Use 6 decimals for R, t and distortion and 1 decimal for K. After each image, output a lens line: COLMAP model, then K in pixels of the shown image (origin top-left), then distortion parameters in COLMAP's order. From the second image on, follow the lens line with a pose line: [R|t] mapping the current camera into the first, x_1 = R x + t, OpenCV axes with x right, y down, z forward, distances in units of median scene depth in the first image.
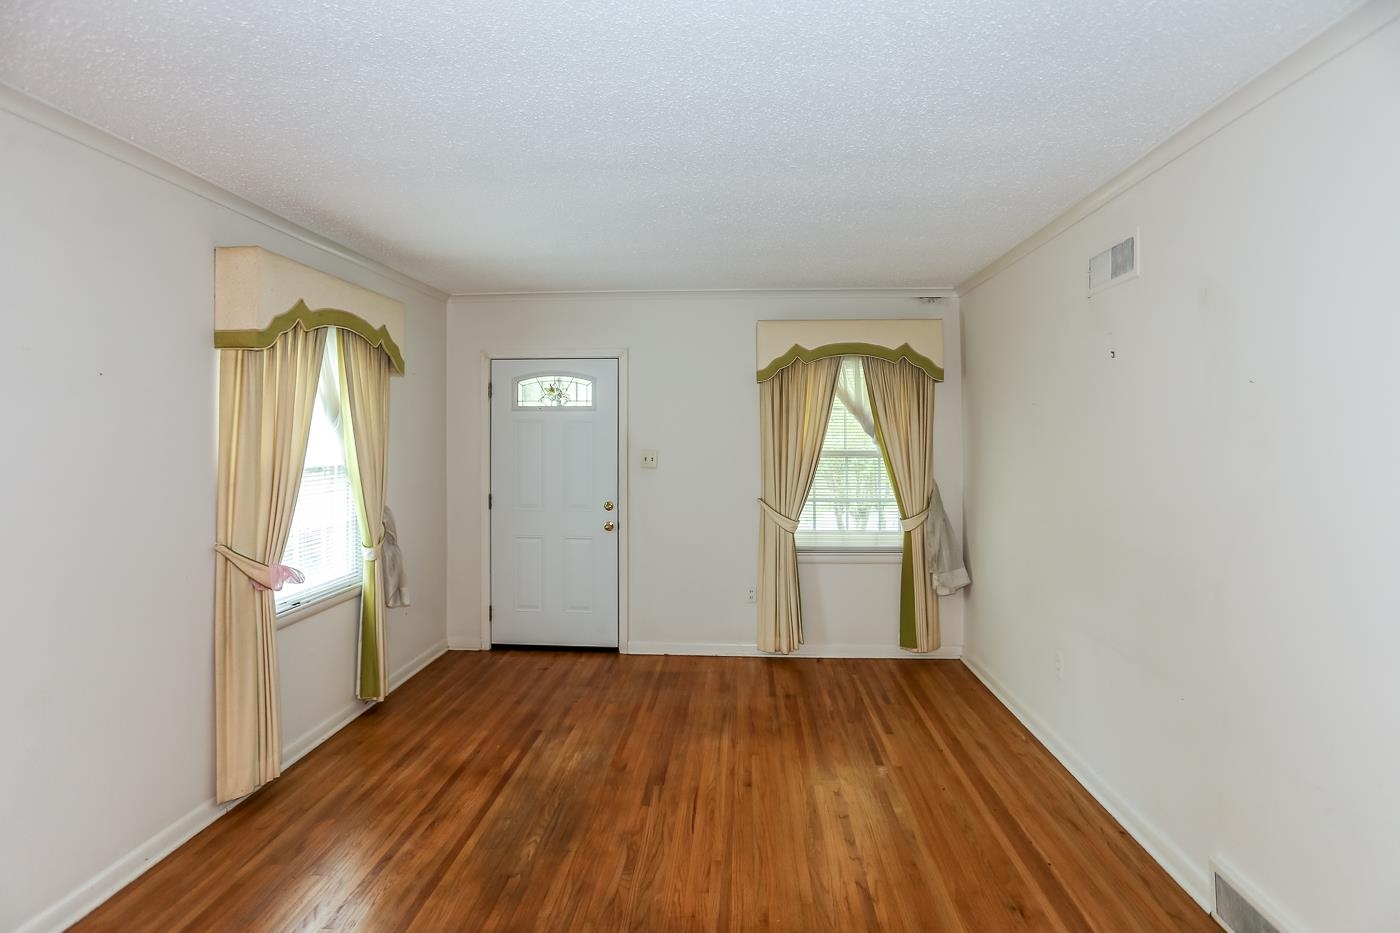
lens RADIAL K [[681.4, 0, 710.4], [0, 681.4, 418.7], [0, 0, 1]] dist [-0.029641, 0.009203]
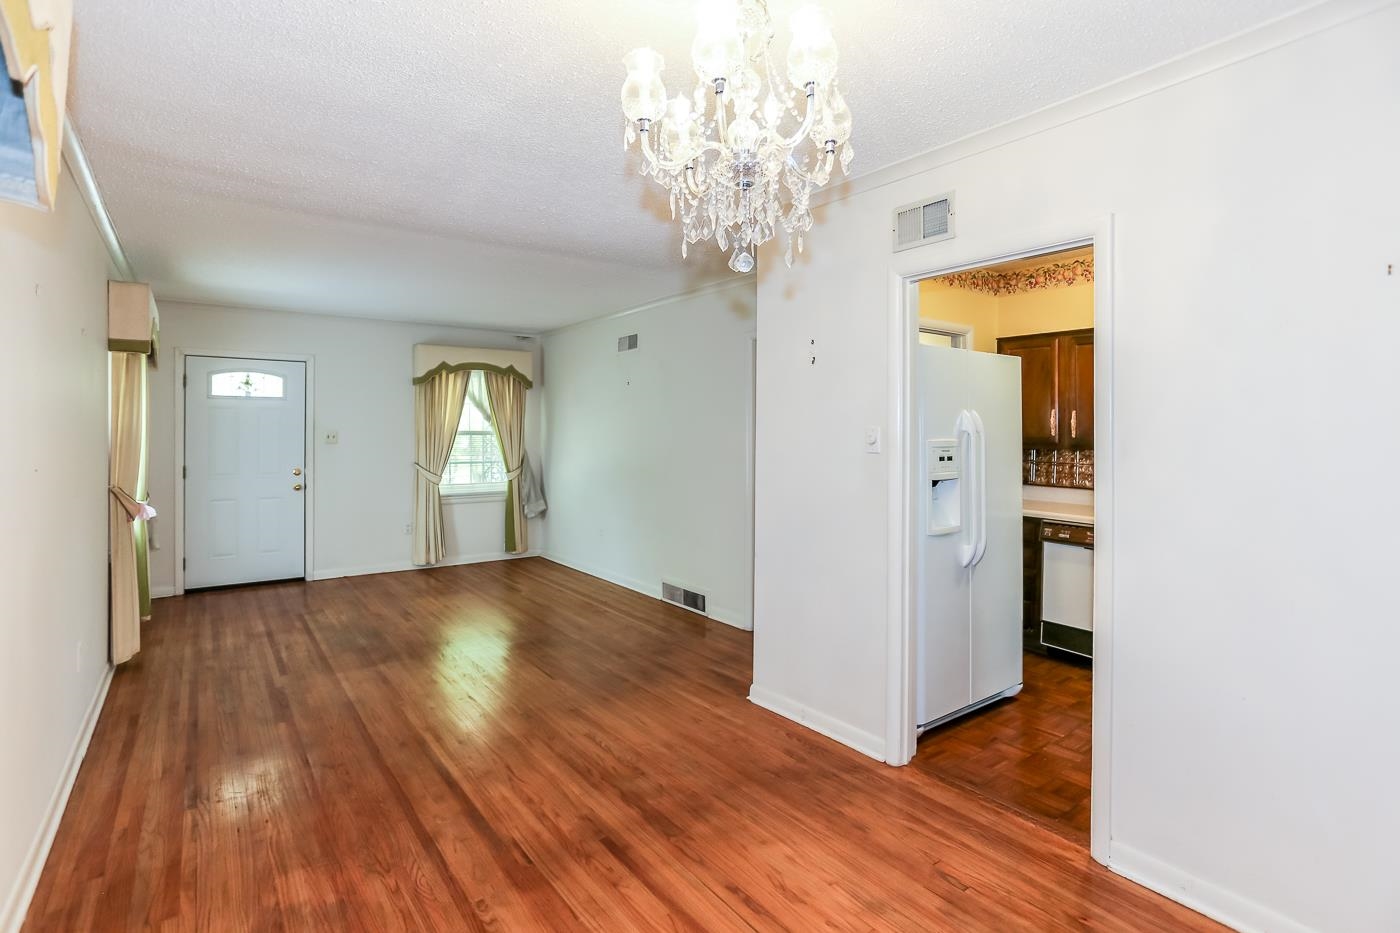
lens RADIAL K [[681.4, 0, 693.1], [0, 681.4, 442.4], [0, 0, 1]] dist [-0.029641, 0.009203]
pose [[0.776963, -0.007784, 0.629499, -0.391501], [-0.016842, 0.999309, 0.033145, 0.013595], [-0.629321, -0.036354, 0.776294, -0.533360]]
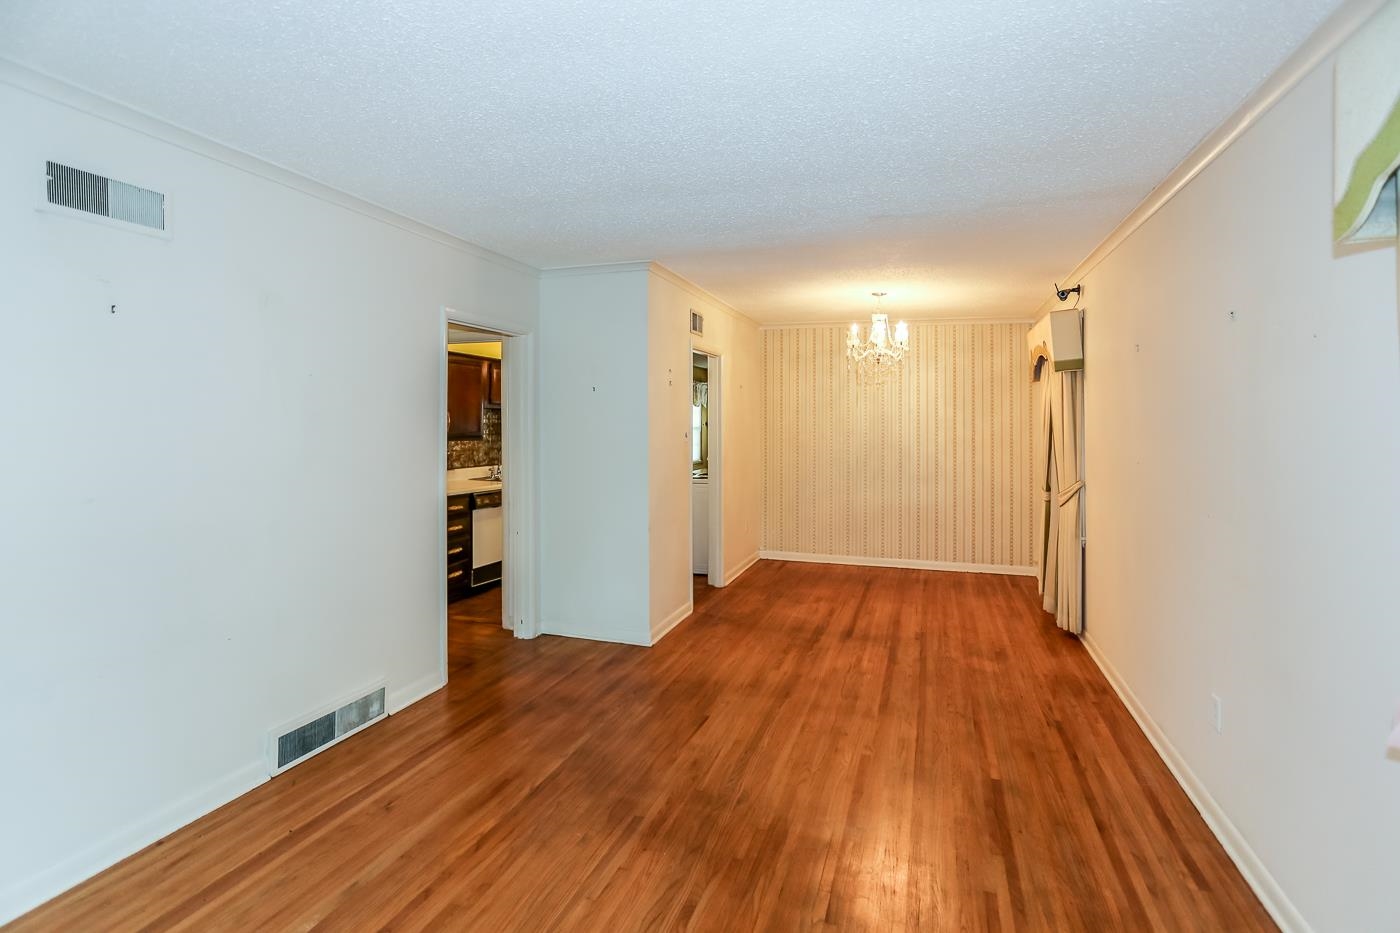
lens RADIAL K [[681.4, 0, 702.2], [0, 681.4, 421.2], [0, 0, 1]] dist [-0.029641, 0.009203]
pose [[-0.962597, -0.010882, 0.270718, -0.189608], [-0.018897, 0.999456, -0.027016, 0.031665], [-0.270276, -0.031121, -0.962280, 0.959330]]
